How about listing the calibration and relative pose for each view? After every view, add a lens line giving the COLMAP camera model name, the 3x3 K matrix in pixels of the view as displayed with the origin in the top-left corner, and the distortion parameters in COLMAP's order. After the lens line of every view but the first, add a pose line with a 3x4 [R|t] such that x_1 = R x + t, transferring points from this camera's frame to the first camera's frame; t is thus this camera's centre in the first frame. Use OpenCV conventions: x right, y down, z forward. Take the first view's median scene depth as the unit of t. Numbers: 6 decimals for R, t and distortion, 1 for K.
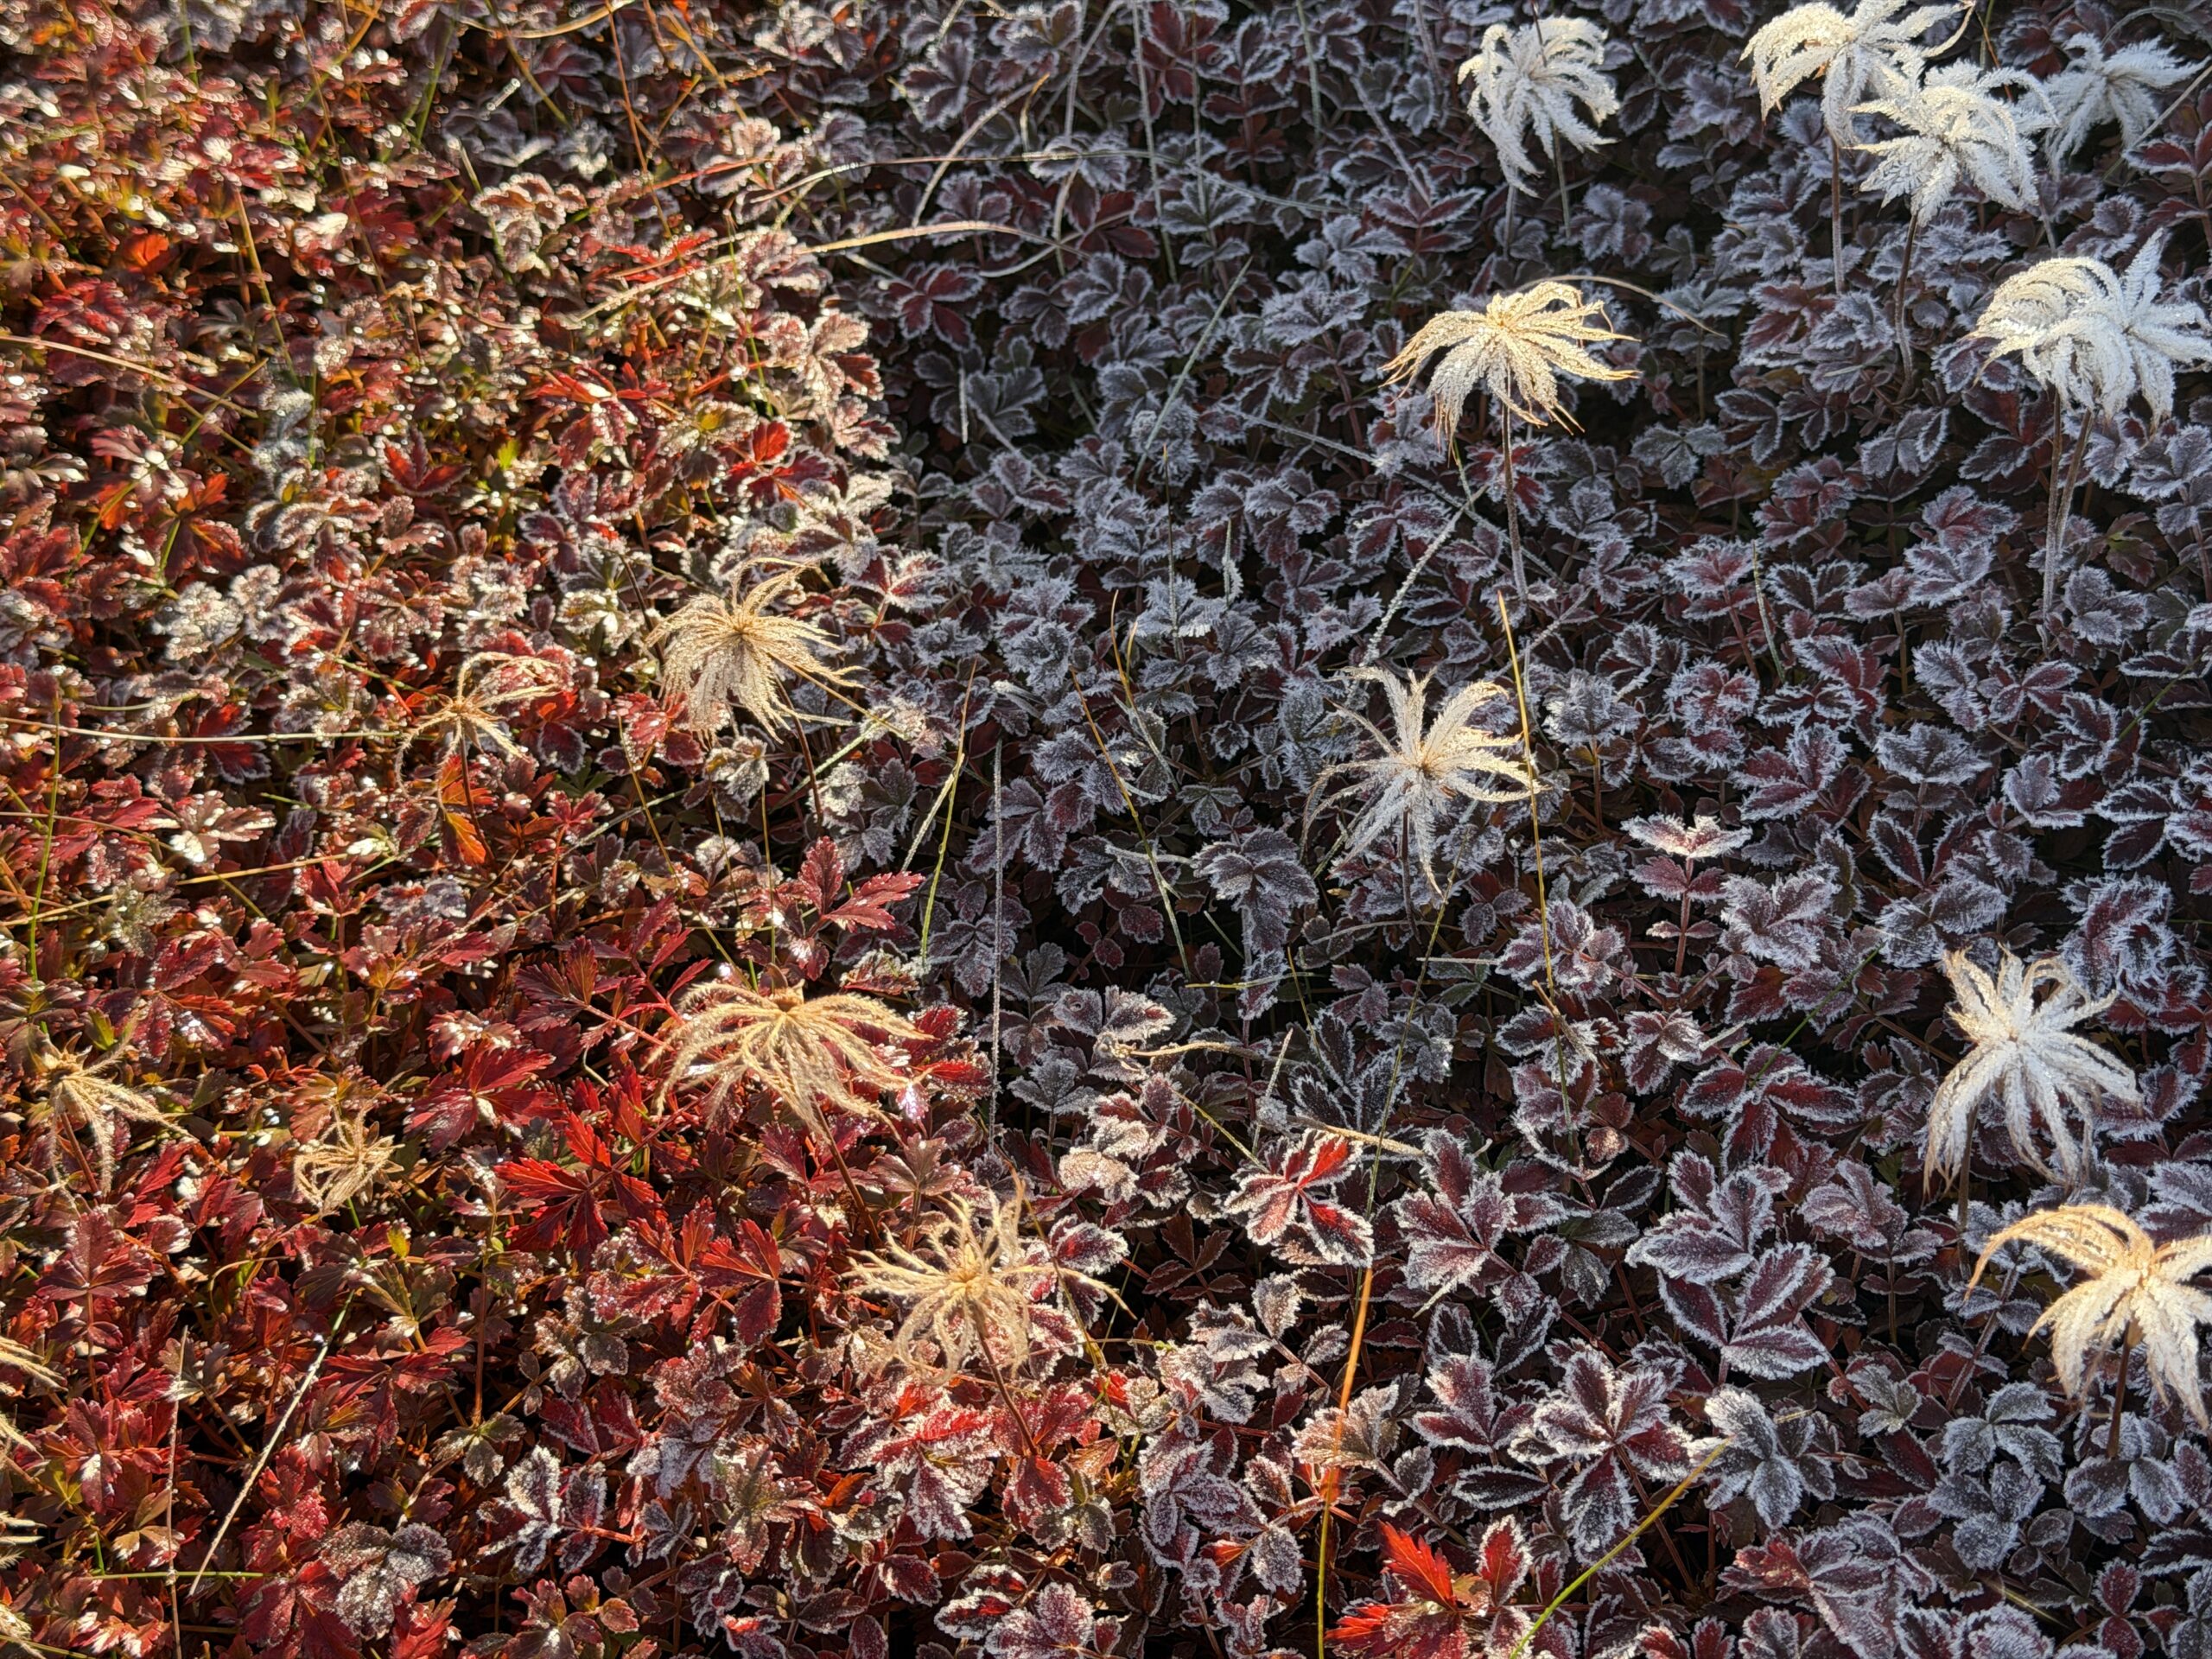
lens RADIAL K [[3085.9, 0, 1109.1], [0, 3085.9, 830.5], [0, 0, 1]] dist [0.107110, 0.000000]
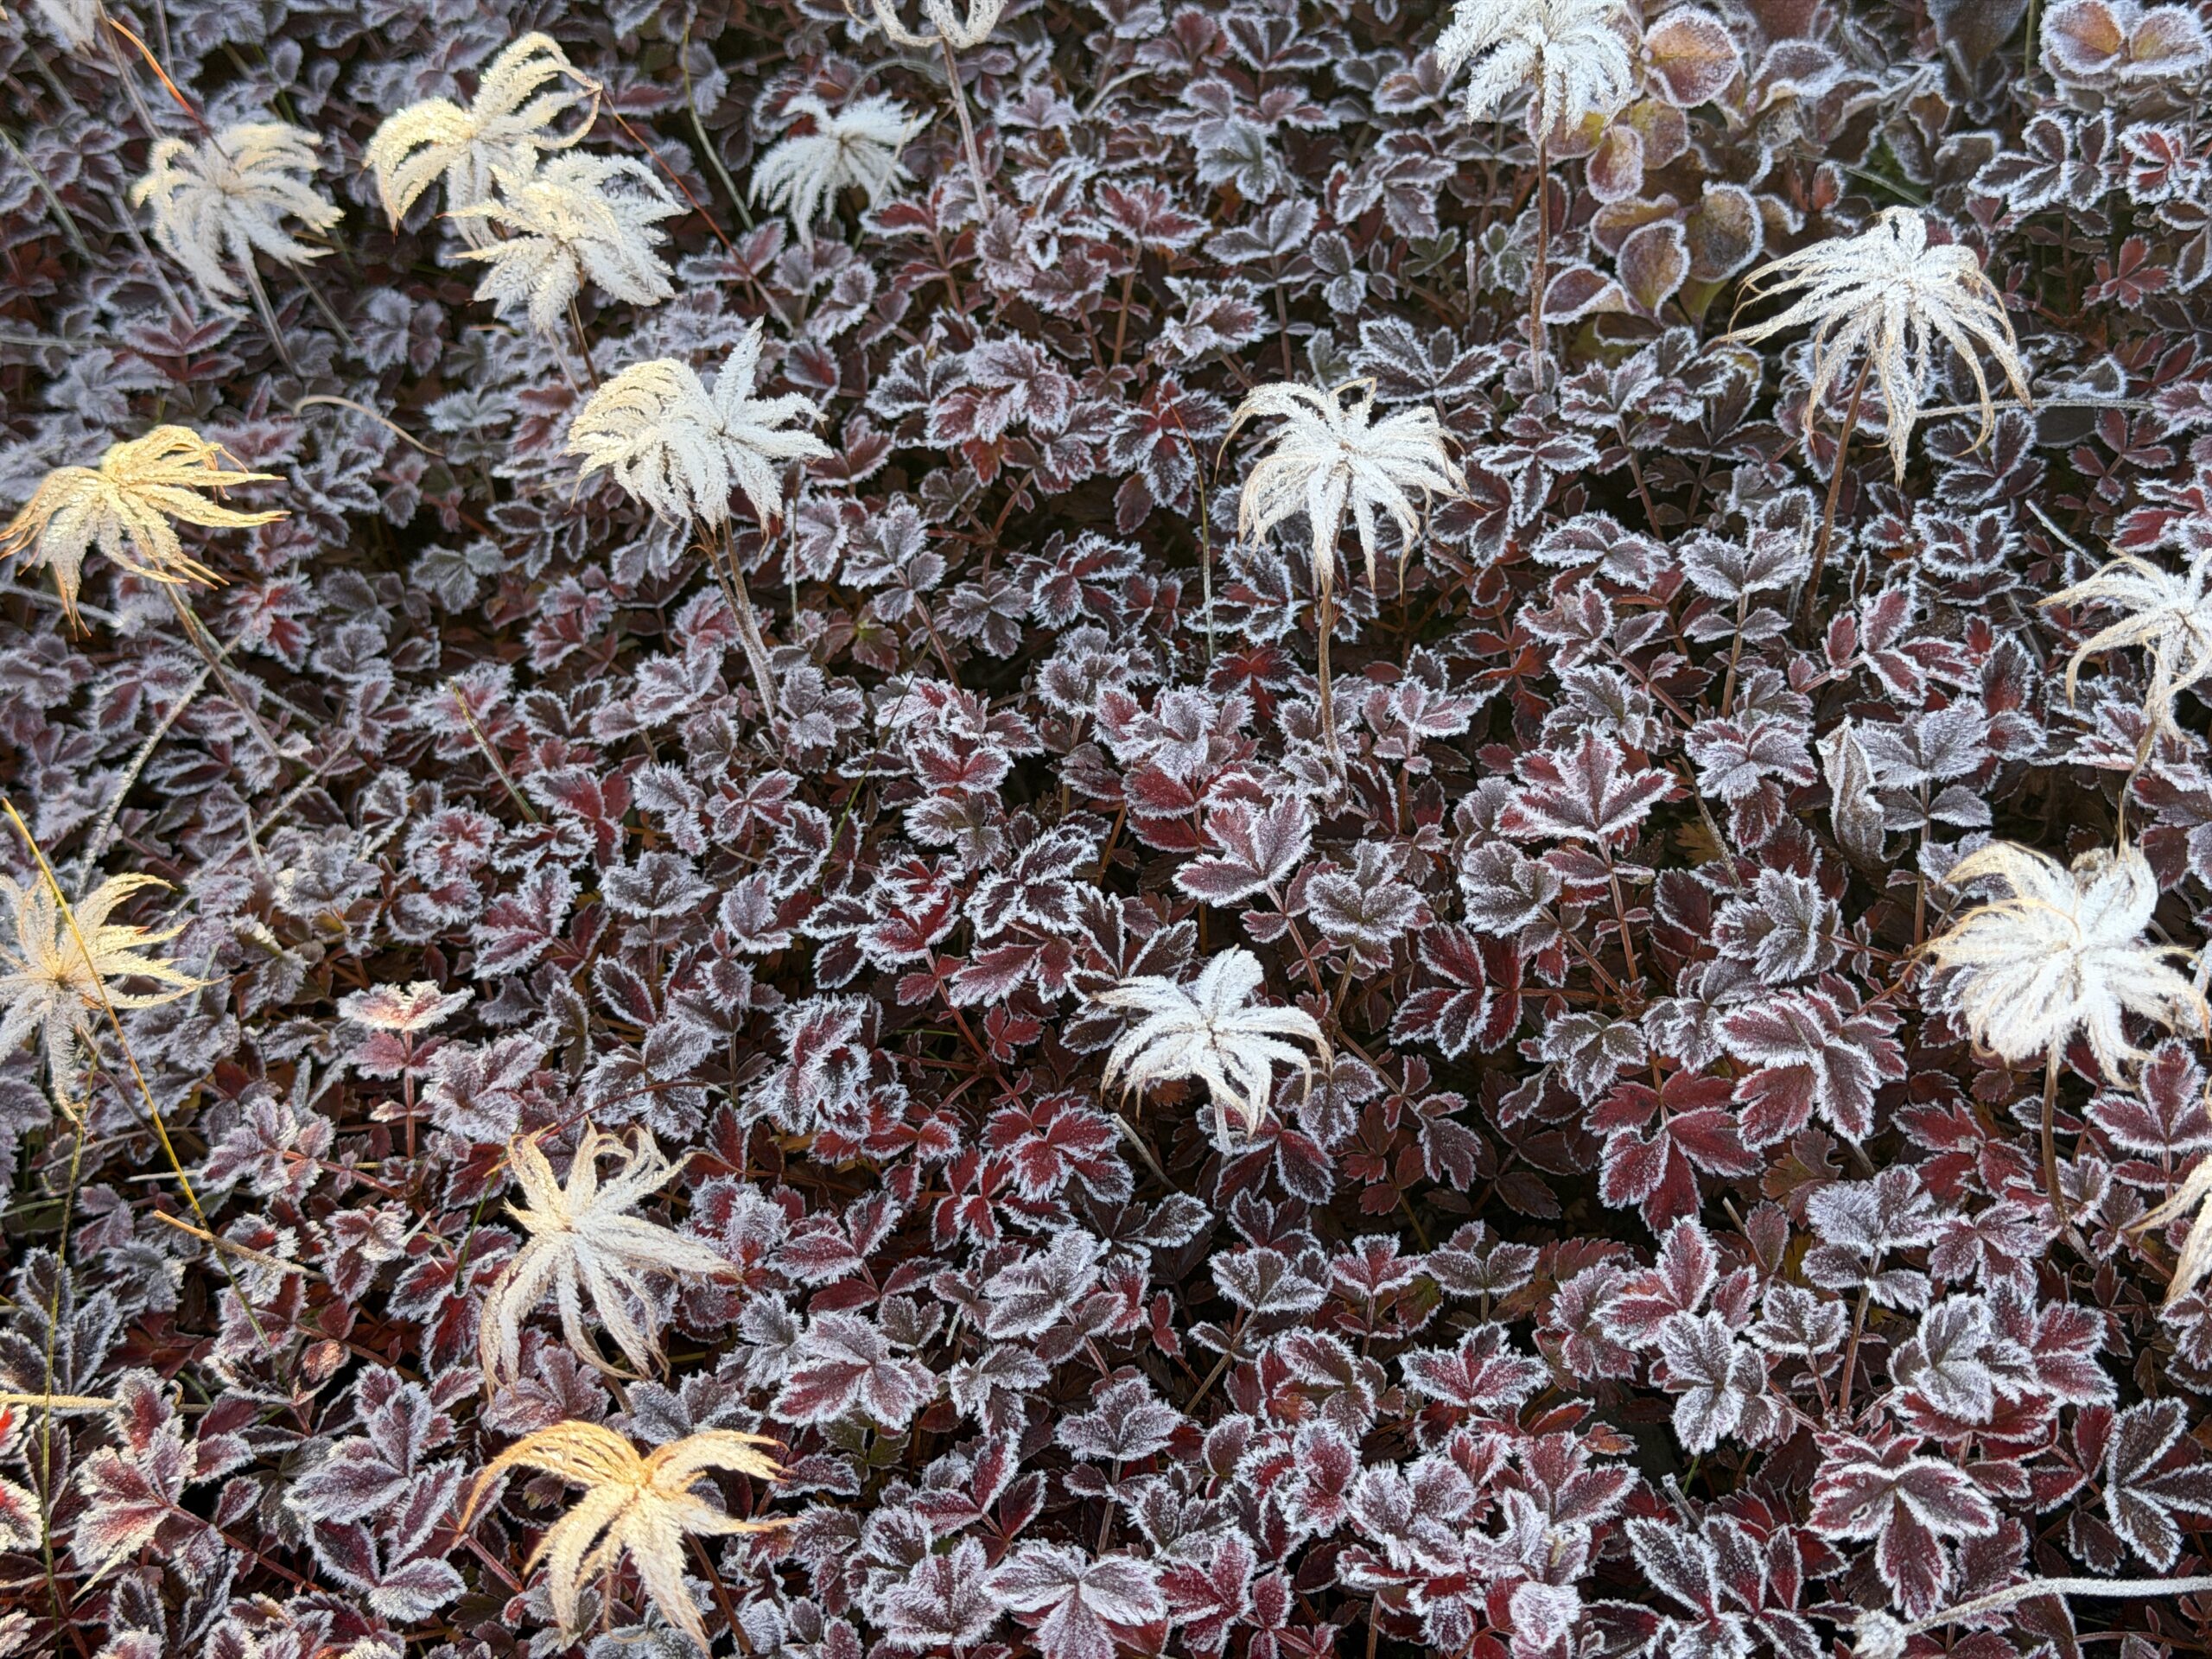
lens RADIAL K [[3085.9, 0, 1102.3], [0, 3085.9, 830.3], [0, 0, 1]] dist [0.107110, 0.000000]
pose [[0.984214, -0.127020, 0.123245, 0.287421], [0.127636, 0.991817, 0.002921, -0.026665], [-0.122608, 0.012856, 0.992372, 0.055812]]
